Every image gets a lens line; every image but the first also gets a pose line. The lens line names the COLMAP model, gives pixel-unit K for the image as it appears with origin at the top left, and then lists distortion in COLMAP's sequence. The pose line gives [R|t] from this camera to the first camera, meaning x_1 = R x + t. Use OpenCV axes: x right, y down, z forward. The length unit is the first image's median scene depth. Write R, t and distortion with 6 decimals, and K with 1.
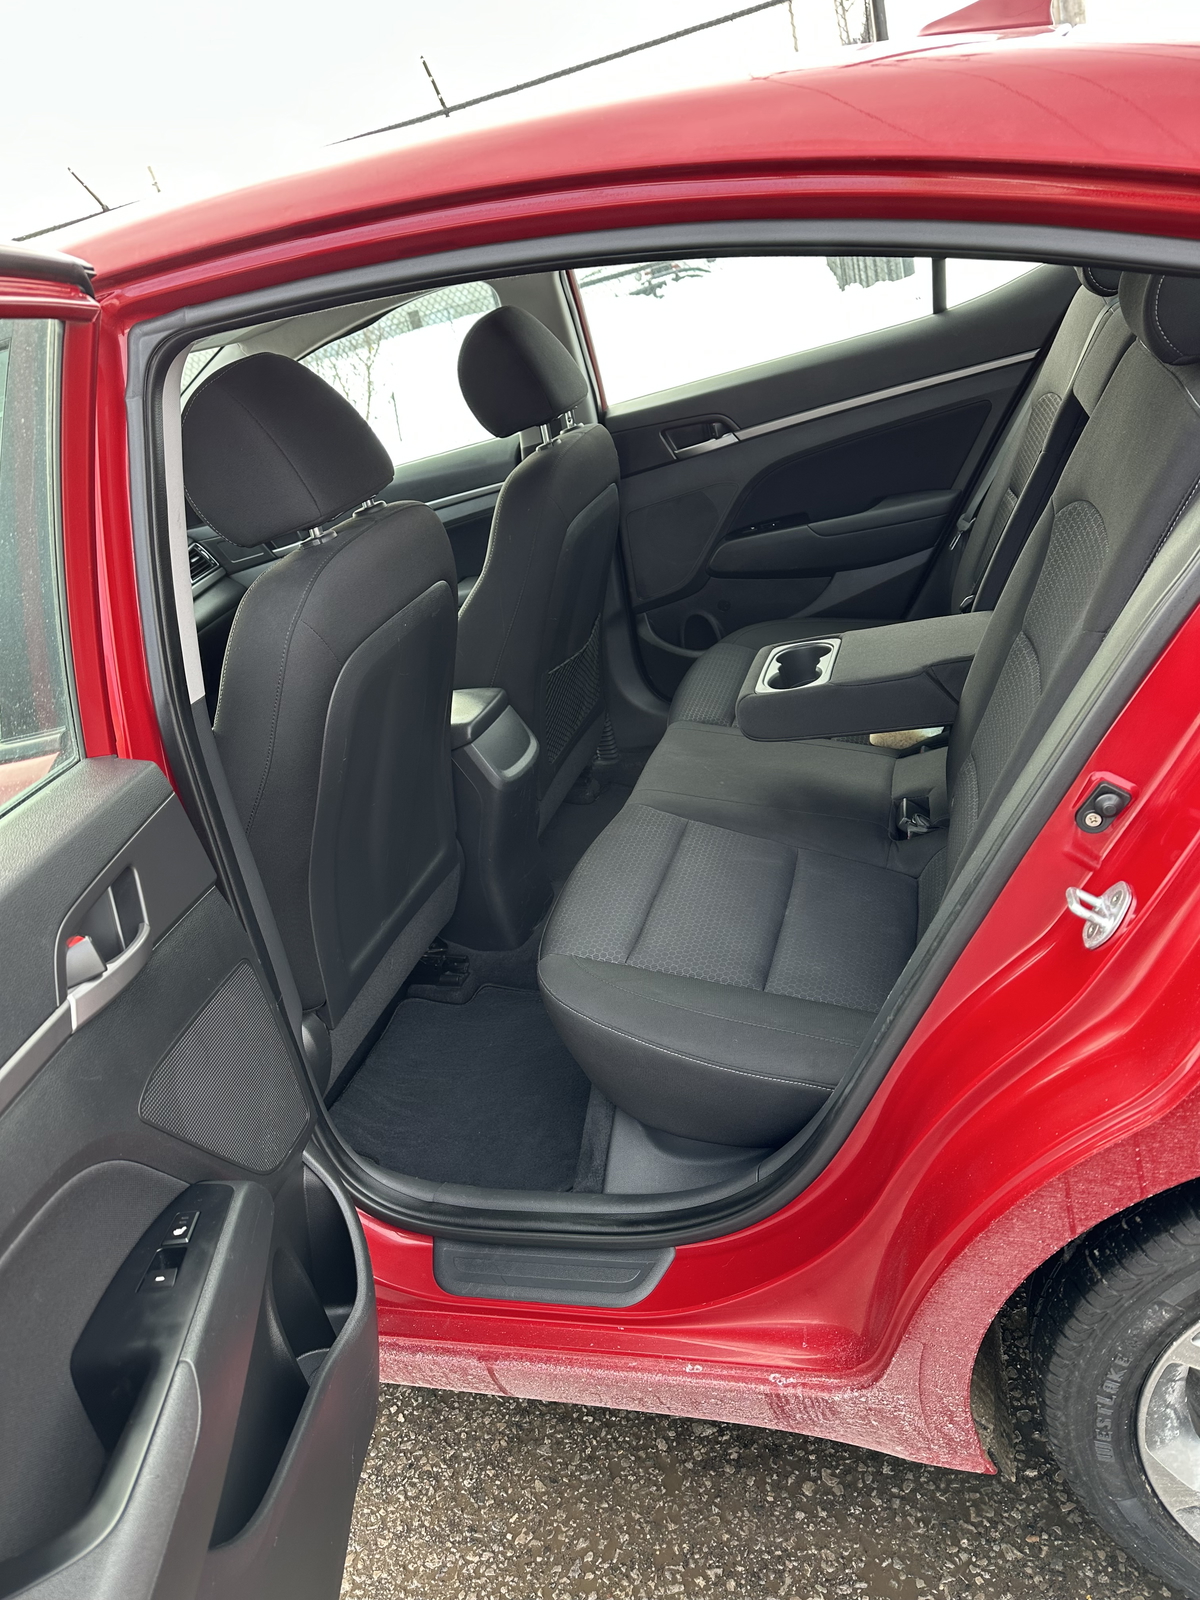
lens RADIAL K [[1130.6, 0, 574.9], [0, 1130.6, 801.8], [0, 0, 1]] dist [-0.005657, -0.006076]
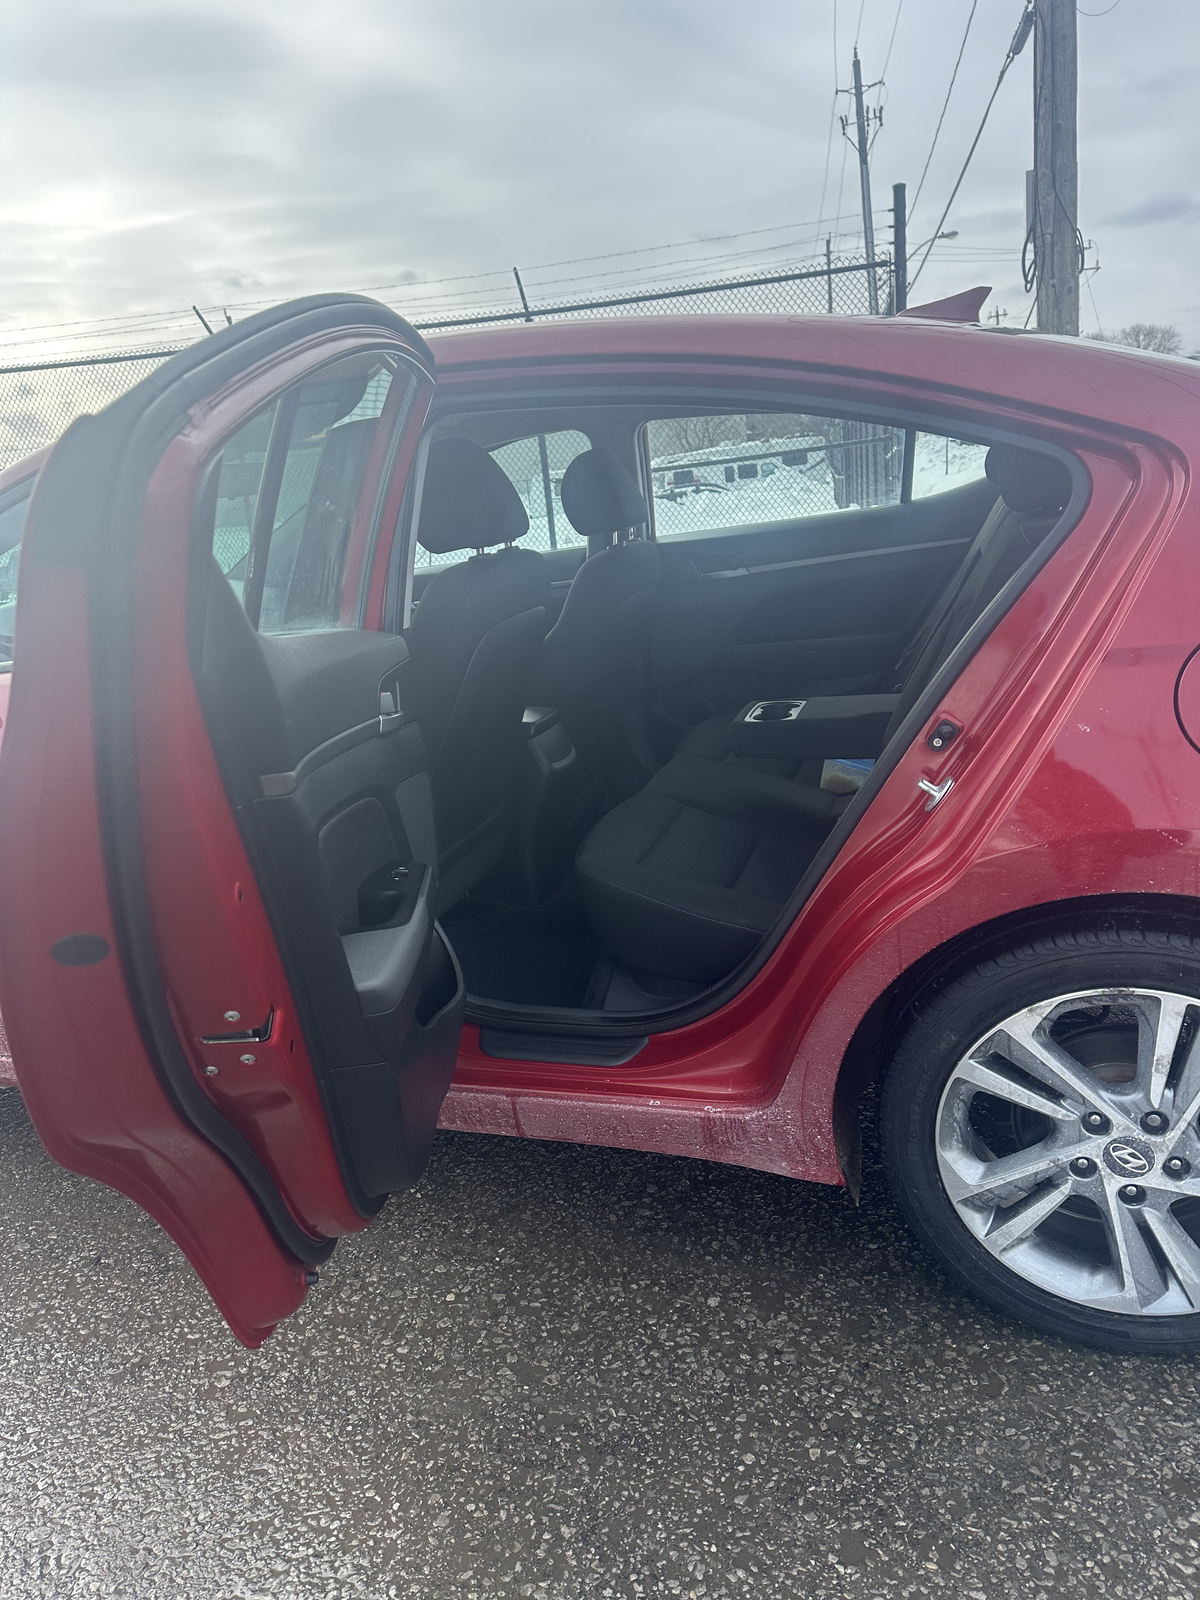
lens RADIAL K [[1131.3, 0, 564.5], [0, 1131.3, 804.1], [0, 0, 1]] dist [-0.000591, -0.003486]
pose [[0.988726, 0.149307, 0.011326, -0.078338], [-0.145876, 0.977540, -0.152107, 0.314640], [-0.033782, 0.148740, 0.988299, -0.472352]]
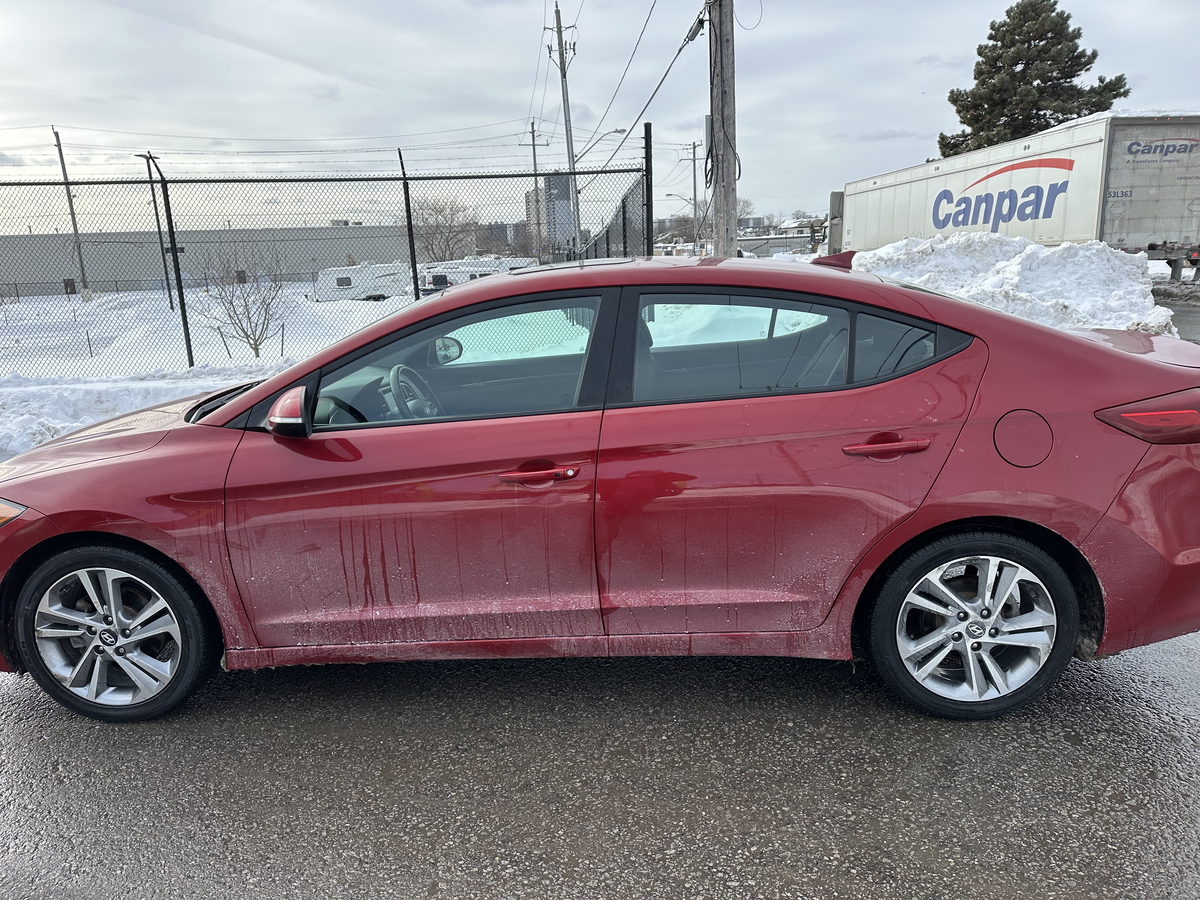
lens RADIAL K [[818.0, 0, 600.0], [0, 818.0, 450.0], [0, 0, 1]] dist [-0.004572, -0.006287]
pose [[0.953785, 0.149801, 0.260489, -0.874957], [-0.078087, 0.960657, -0.266533, 0.580457], [-0.290168, 0.233875, 0.927958, -0.966179]]
